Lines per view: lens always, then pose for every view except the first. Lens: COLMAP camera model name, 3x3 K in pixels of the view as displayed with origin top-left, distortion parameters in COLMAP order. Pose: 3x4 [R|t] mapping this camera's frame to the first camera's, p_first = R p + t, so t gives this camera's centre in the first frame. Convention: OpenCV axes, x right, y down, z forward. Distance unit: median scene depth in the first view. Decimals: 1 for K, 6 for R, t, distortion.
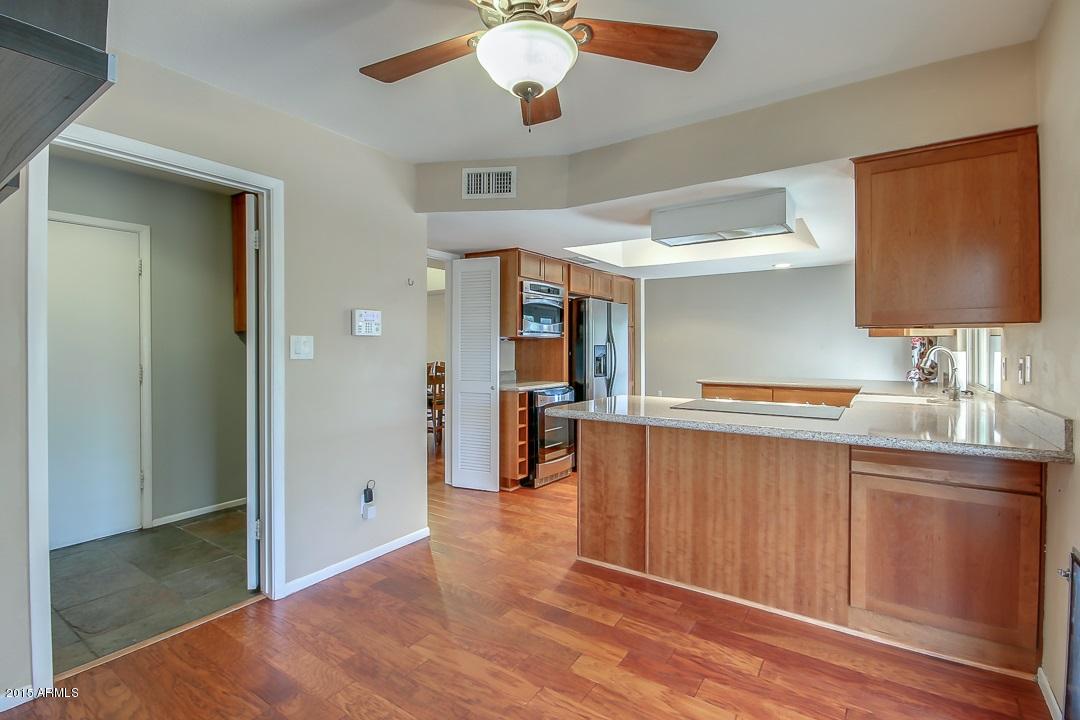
lens RADIAL K [[507.3, 0, 537.2], [0, 507.3, 344.7], [0, 0, 1]] dist [0.001084, 0.000254]
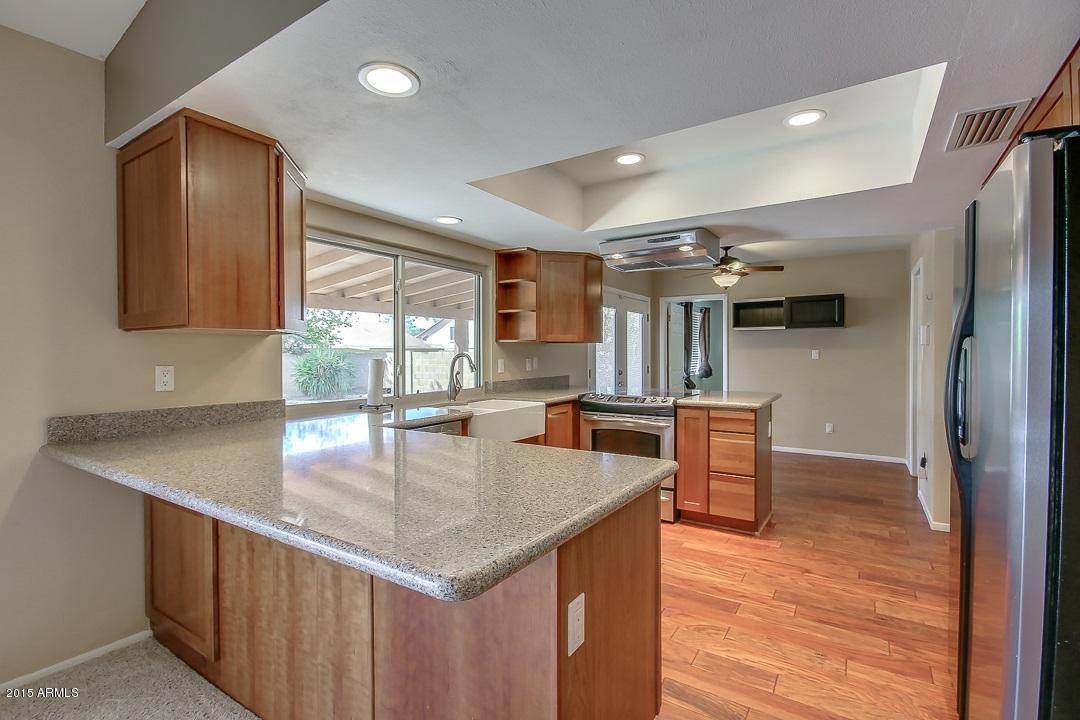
lens RADIAL K [[503.3, 0, 538.0], [0, 503.3, 356.4], [0, 0, 1]] dist [0.000206, -0.008078]
pose [[-0.999863, 0.001564, -0.016458, 0.430690], [0.001509, 0.999993, 0.003364, 0.005000], [0.016463, 0.003339, -0.999859, 1.394606]]
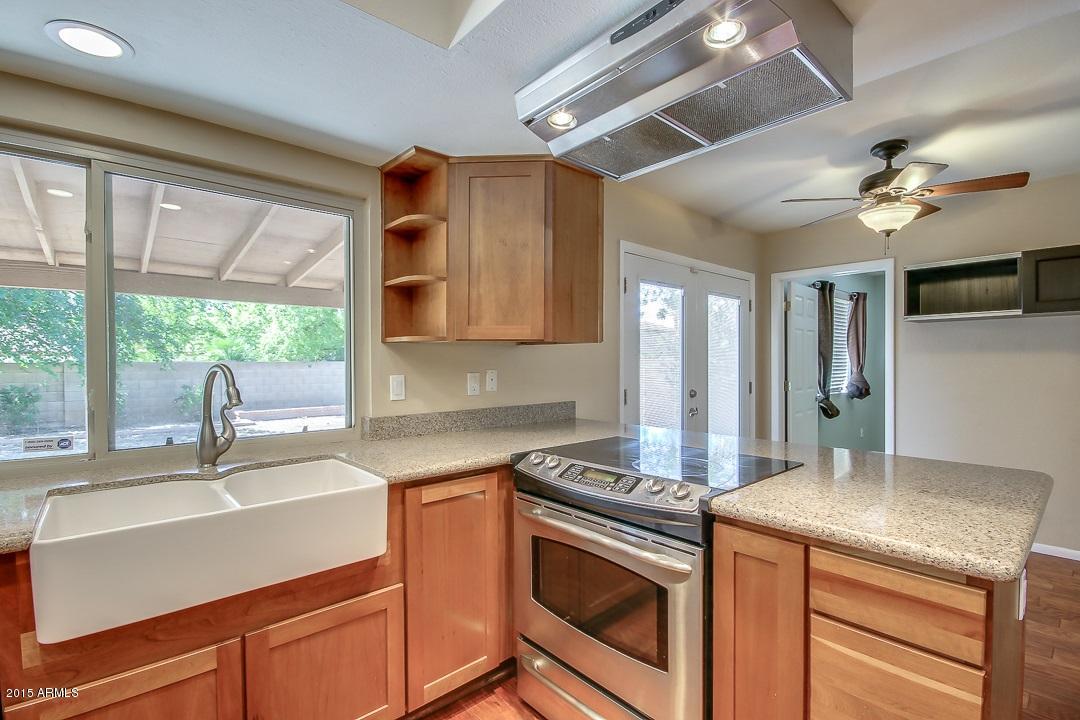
lens RADIAL K [[500.8, 0, 541.5], [0, 500.8, 364.6], [0, 0, 1]] dist [-0.002467, -0.001154]
pose [[-0.969670, -0.001092, 0.244417, 0.237385], [0.000233, 0.999985, 0.005391, 0.001183], [-0.244420, 0.005285, -0.969655, 0.930755]]
